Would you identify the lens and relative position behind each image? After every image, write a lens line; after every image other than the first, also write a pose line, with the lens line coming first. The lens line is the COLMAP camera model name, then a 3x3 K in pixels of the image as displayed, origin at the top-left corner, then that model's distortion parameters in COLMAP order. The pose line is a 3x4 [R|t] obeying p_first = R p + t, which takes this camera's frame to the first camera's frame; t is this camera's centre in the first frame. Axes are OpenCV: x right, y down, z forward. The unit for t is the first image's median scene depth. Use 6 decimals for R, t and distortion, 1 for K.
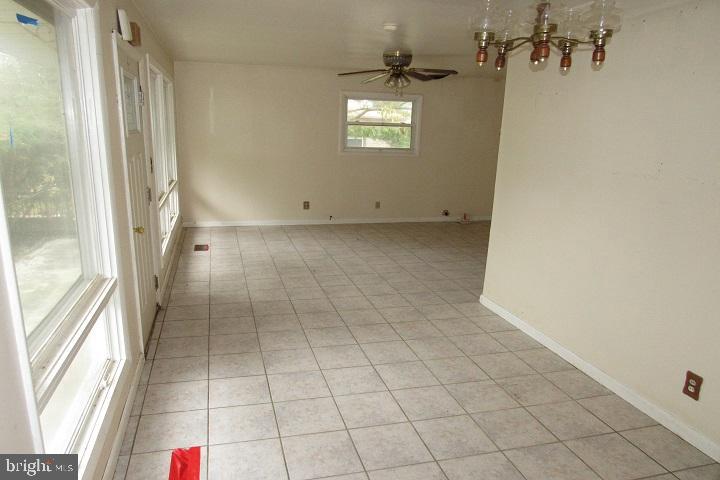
lens RADIAL K [[508.2, 0, 358.6], [0, 508.2, 244.7], [0, 0, 1]] dist [-0.025057, 0.000341]
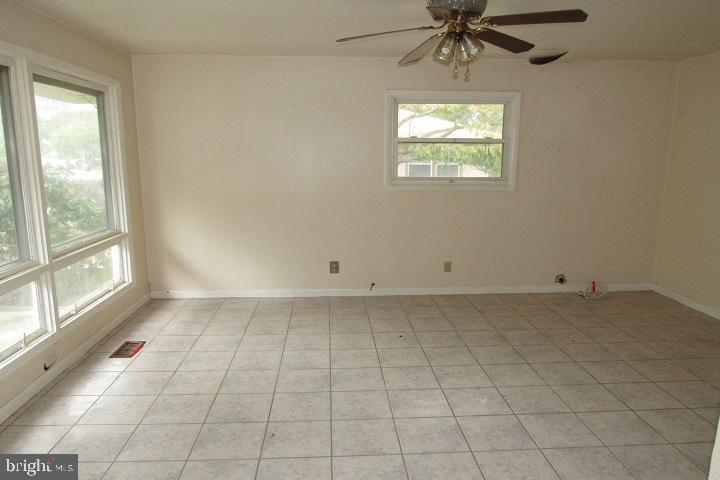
lens RADIAL K [[508.2, 0, 358.2], [0, 508.2, 242.9], [0, 0, 1]] dist [-0.025057, 0.000341]
pose [[0.977858, 0.011189, -0.208970, 0.064945], [-0.022434, 0.998420, -0.051517, -0.077518], [0.208064, 0.055064, 0.976564, 0.378260]]
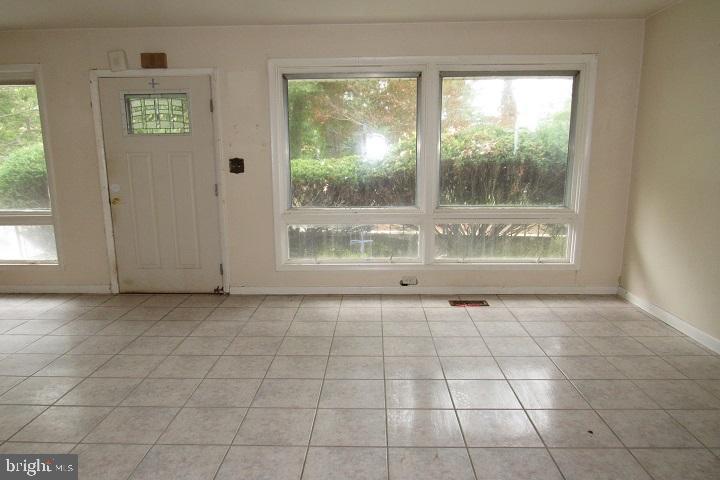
lens RADIAL K [[508.2, 0, 358.5], [0, 508.2, 244.2], [0, 0, 1]] dist [-0.025057, 0.000341]
pose [[-0.294774, 0.131855, -0.946426, 0.304060], [-0.214244, 0.956100, 0.199931, -0.143487], [0.931240, 0.261700, -0.253584, 0.828628]]
